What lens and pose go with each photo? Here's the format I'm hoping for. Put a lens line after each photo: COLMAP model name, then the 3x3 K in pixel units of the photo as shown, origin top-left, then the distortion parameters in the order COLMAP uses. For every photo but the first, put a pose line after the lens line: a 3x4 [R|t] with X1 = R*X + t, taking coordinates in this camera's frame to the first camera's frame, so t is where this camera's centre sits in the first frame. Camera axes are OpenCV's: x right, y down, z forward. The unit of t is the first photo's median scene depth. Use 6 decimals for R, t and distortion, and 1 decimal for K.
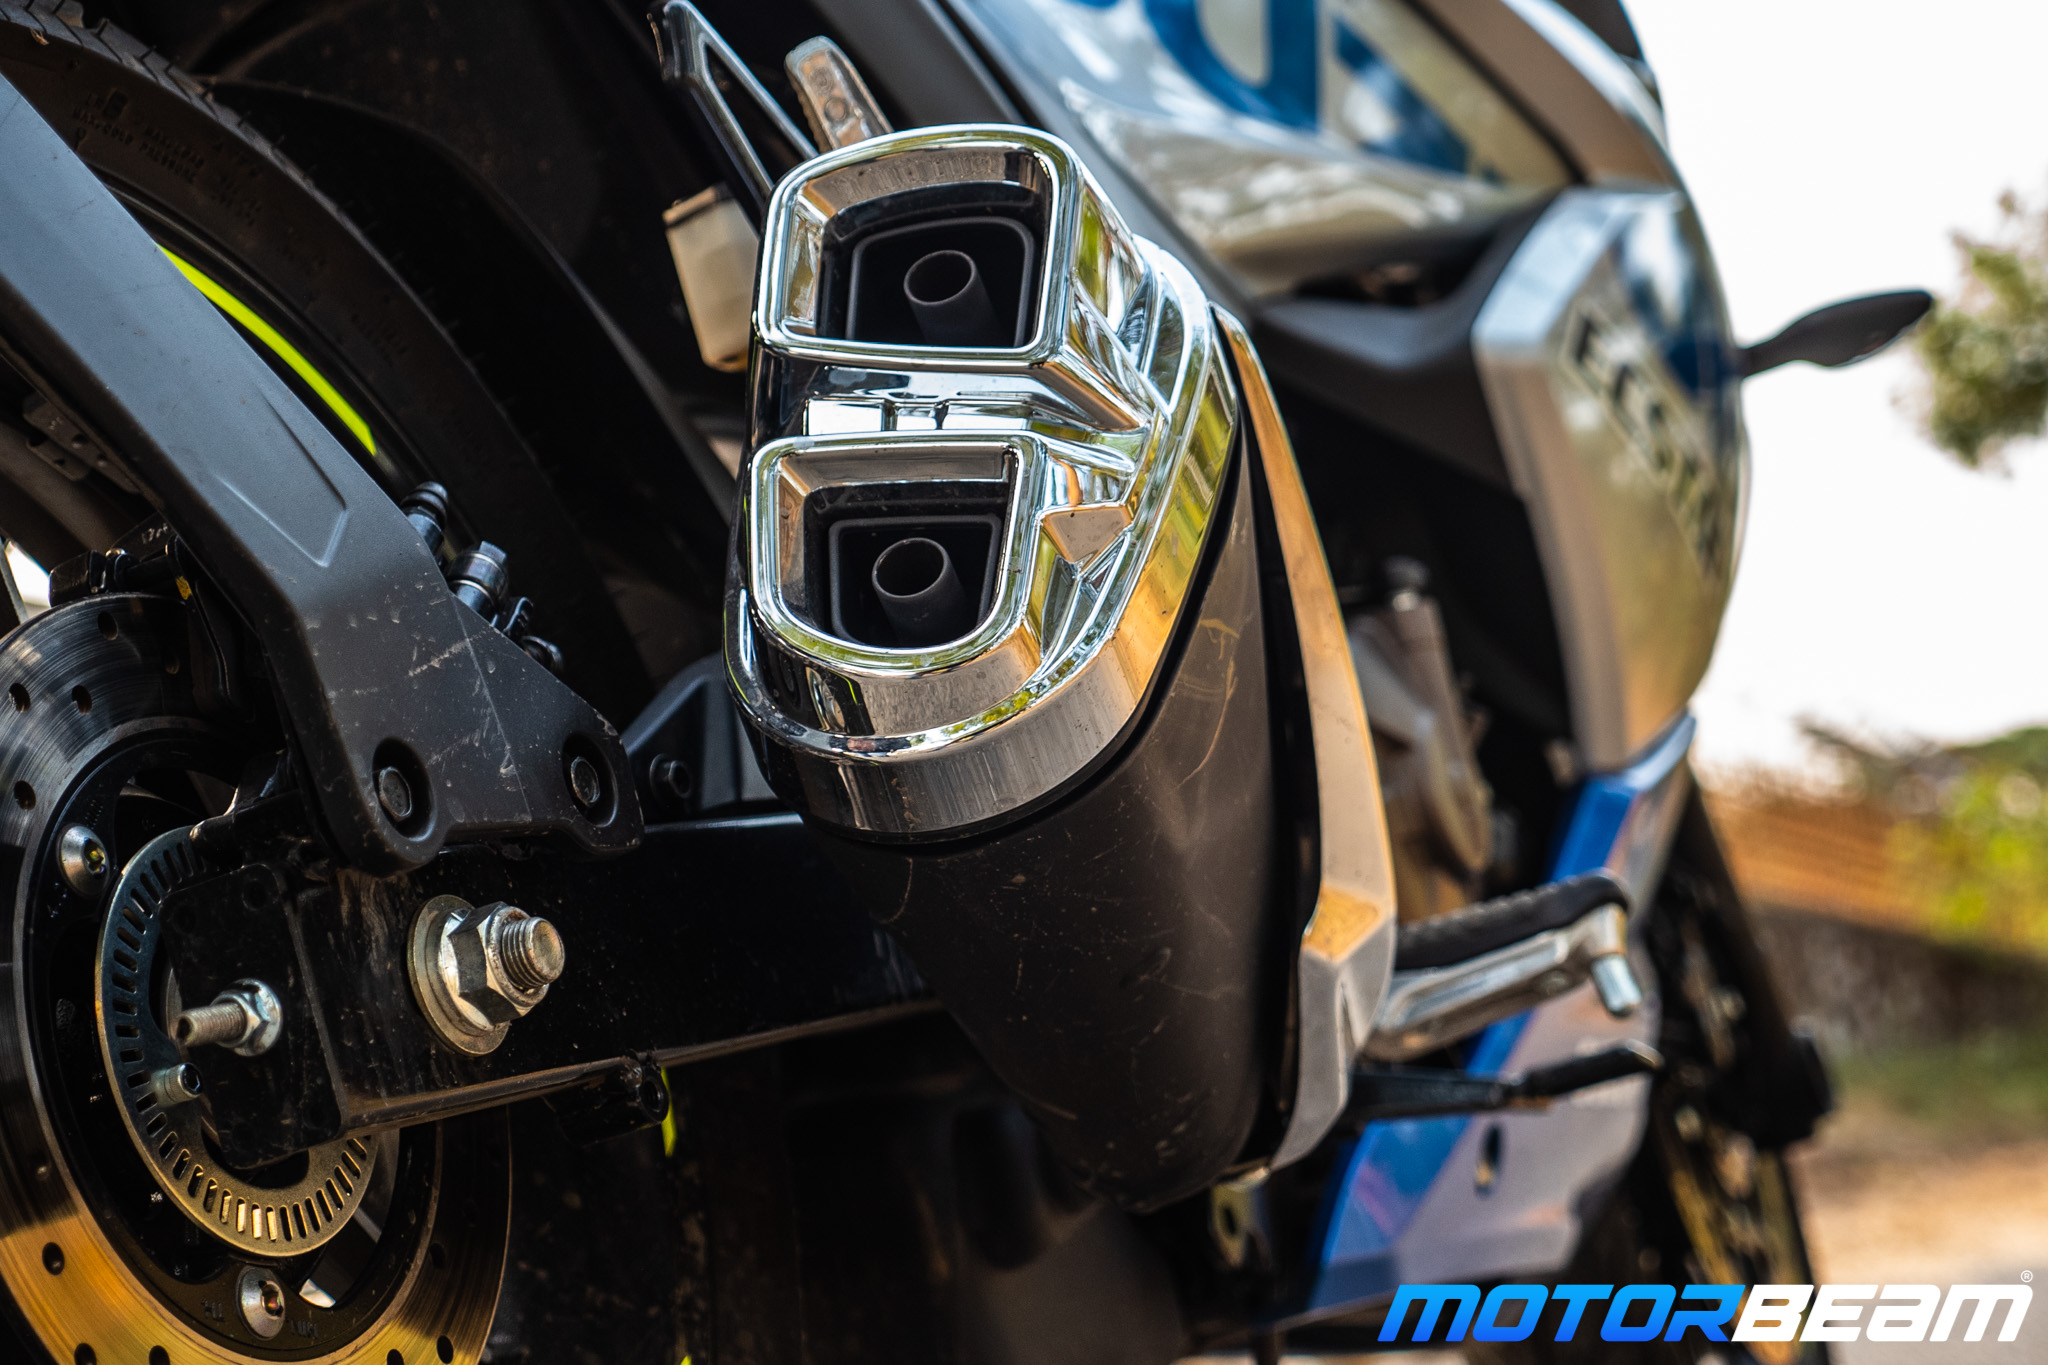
lens RADIAL K [[3656.6, 0, 1024.0], [0, 3656.6, 682.5], [0, 0, 1]] dist [0.012111, 0.016323]
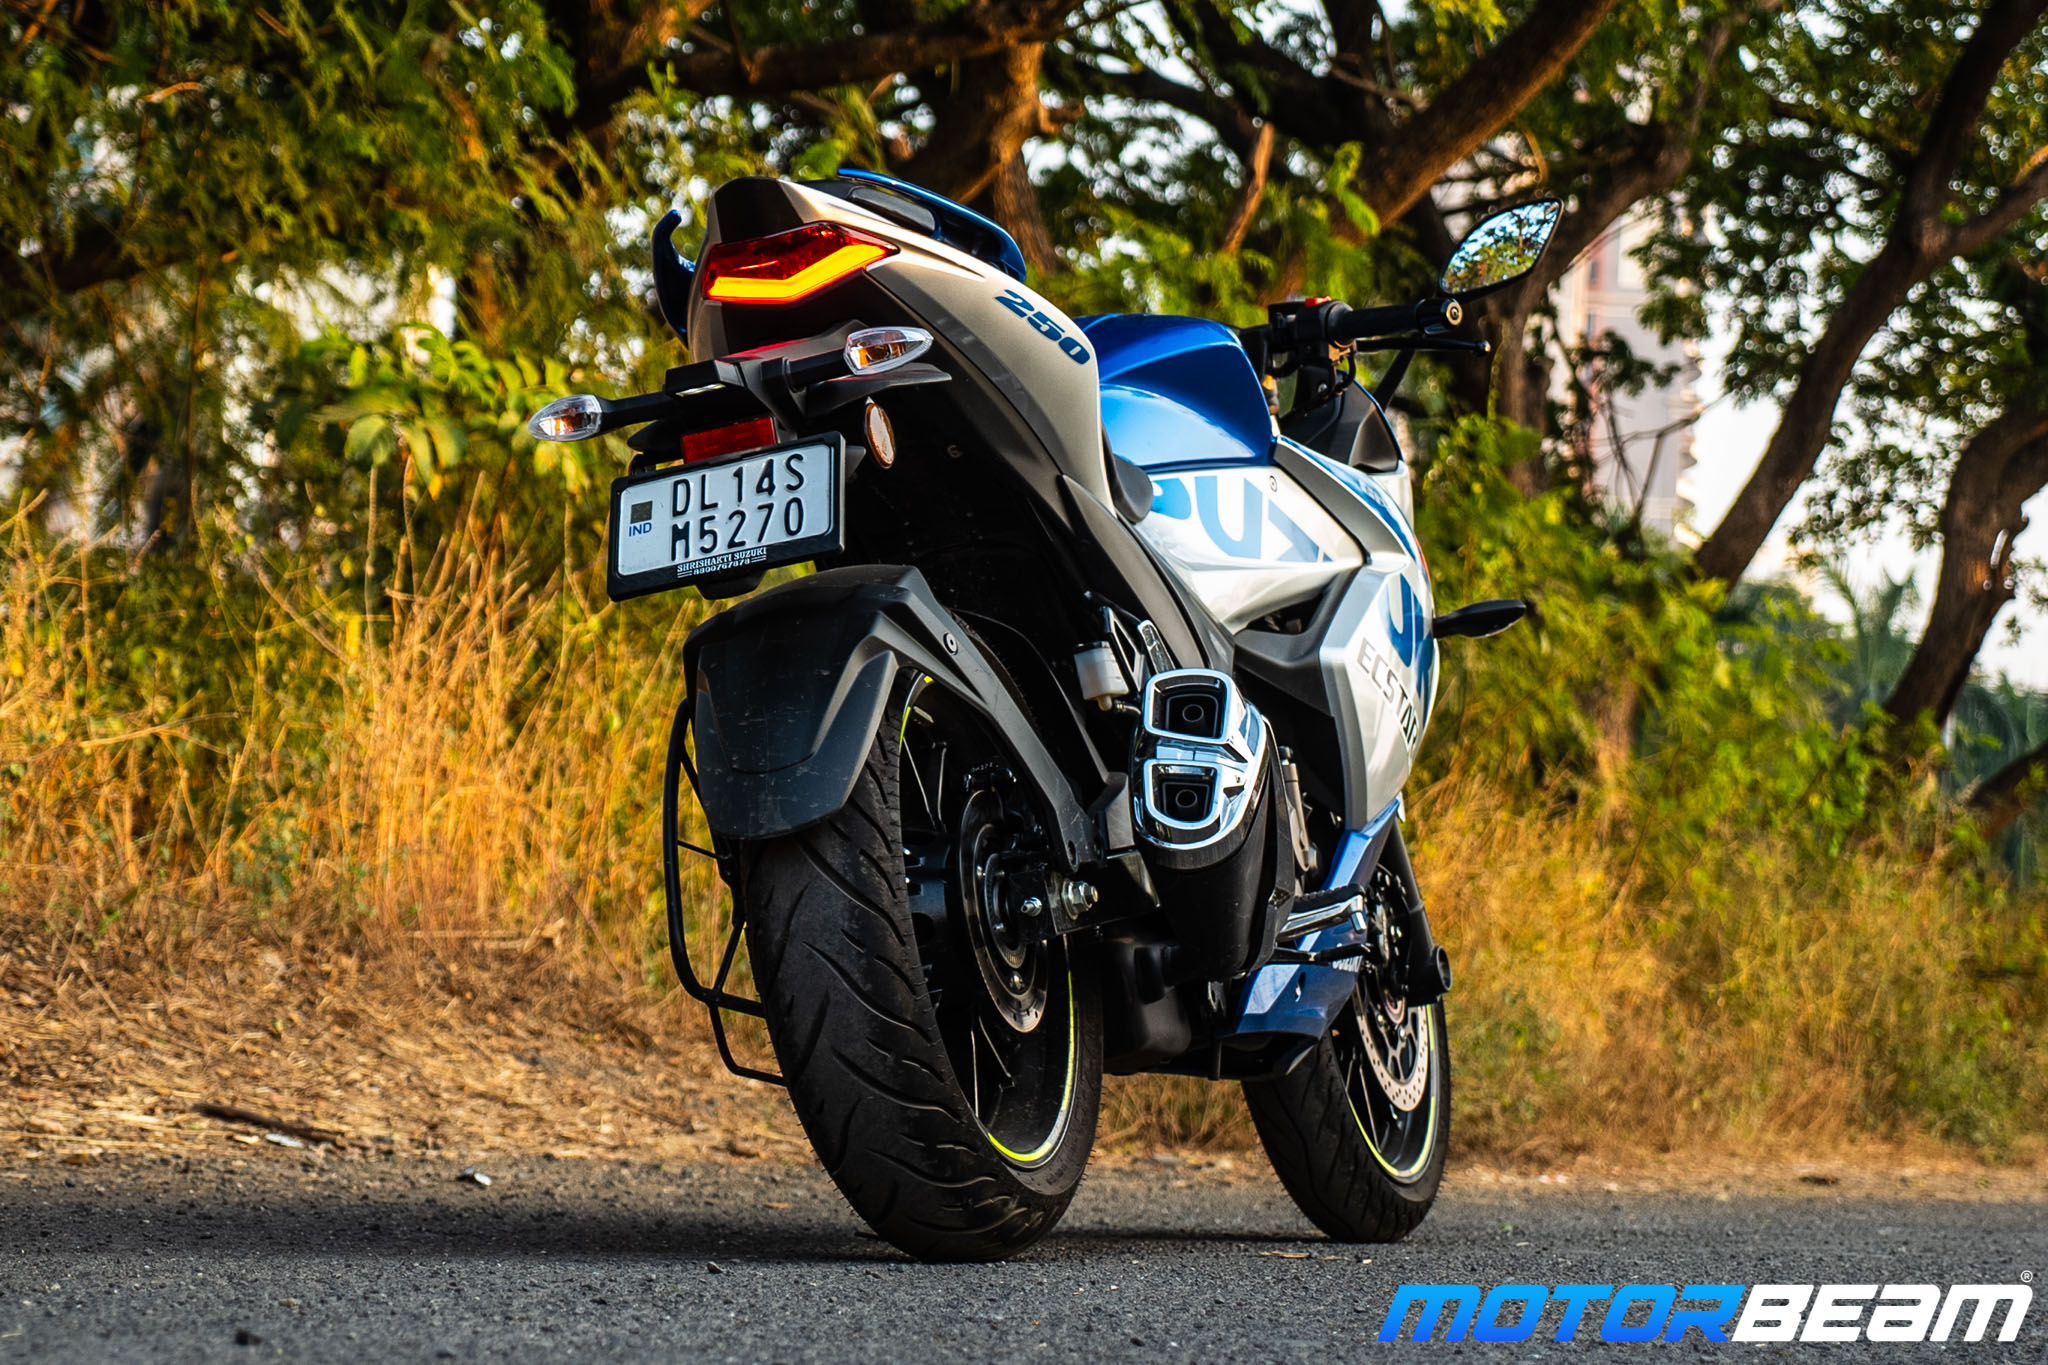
lens RADIAL K [[4595.9, 0, 1024.0], [0, 4595.9, 682.5], [0, 0, 1]] dist [0.525003, -6.976929]
pose [[0.992437, 0.073106, 0.098612, -0.653303], [-0.077020, 0.996362, 0.036472, -0.300196], [-0.095587, -0.043791, 0.994457, -3.566917]]
